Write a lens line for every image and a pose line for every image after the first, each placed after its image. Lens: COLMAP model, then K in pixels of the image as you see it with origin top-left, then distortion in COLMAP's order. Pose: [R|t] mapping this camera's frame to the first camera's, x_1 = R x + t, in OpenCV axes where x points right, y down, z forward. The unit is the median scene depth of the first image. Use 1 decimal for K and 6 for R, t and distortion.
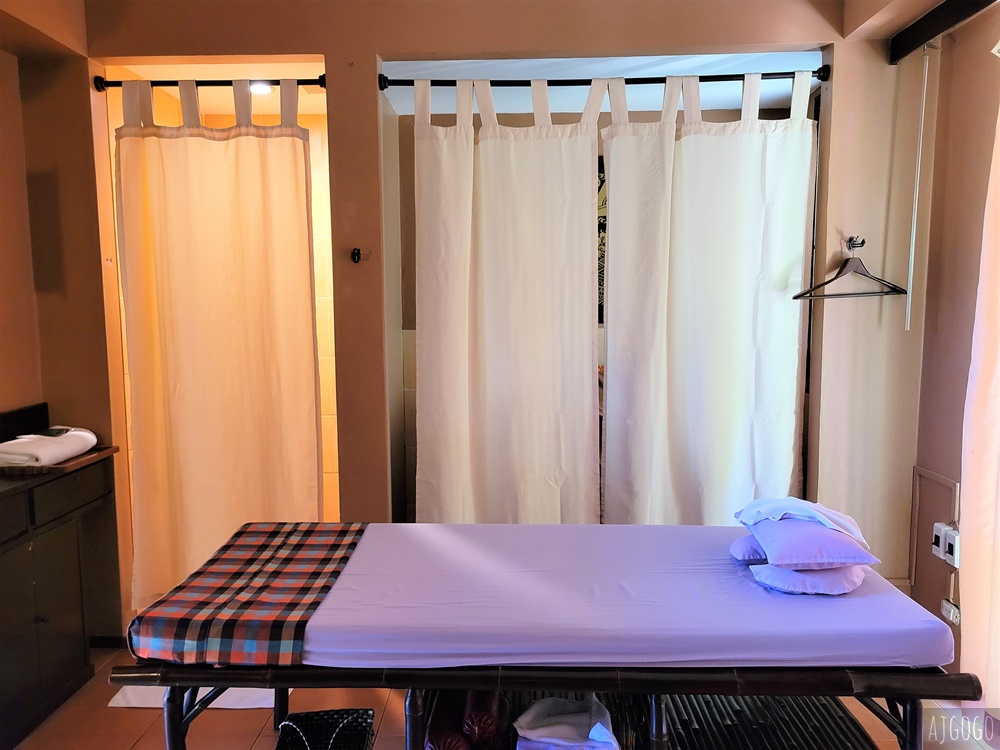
lens RADIAL K [[750.8, 0, 498.6], [0, 750.8, 376.4], [0, 0, 1]] dist [0.057611, -0.004088]
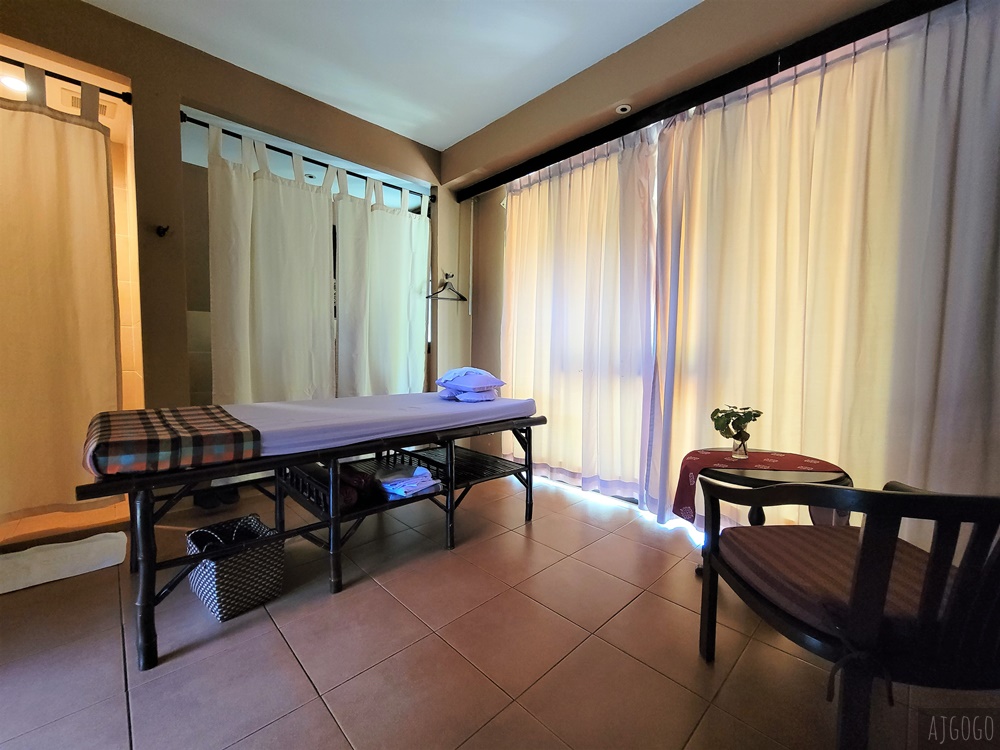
lens RADIAL K [[407.5, 0, 503.4], [0, 407.5, 375.9], [0, 0, 1]] dist [0.000911, -0.000002]
pose [[0.698440, -0.024401, 0.715252, -0.298094], [0.053770, 0.998383, -0.018446, 0.155207], [-0.713646, 0.051343, 0.698623, 0.043026]]
